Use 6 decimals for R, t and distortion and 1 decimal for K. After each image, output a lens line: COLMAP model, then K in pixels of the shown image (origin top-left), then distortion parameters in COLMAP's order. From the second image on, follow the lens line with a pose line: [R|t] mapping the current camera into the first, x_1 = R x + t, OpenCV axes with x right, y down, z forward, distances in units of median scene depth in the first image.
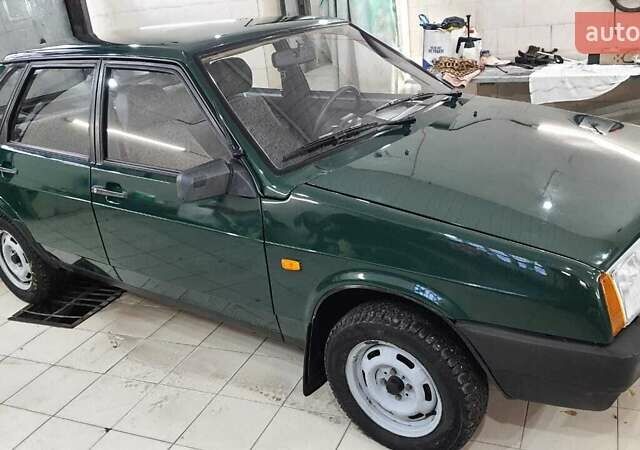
lens RADIAL K [[626.1, 0, 320.2], [0, 626.1, 227.9], [0, 0, 1]] dist [-0.002689, 0.000000]
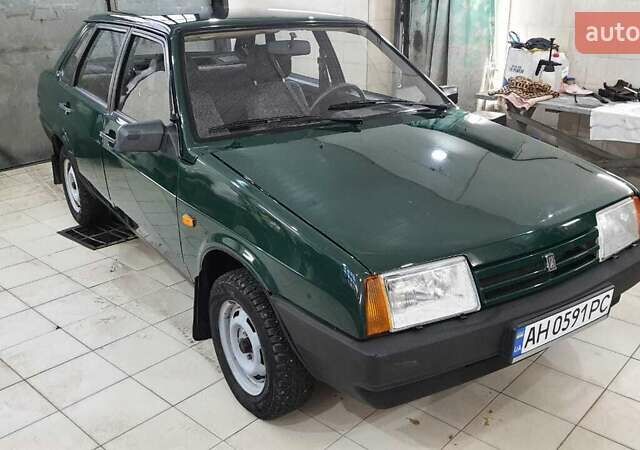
lens RADIAL K [[626.1, 0, 317.9], [0, 626.1, 225.8], [0, 0, 1]] dist [-0.002689, 0.000000]
pose [[0.941013, 0.215699, -0.260708, 0.271875], [-0.215254, 0.976078, 0.030617, -0.010300], [0.261076, 0.027307, 0.964932, -0.028228]]
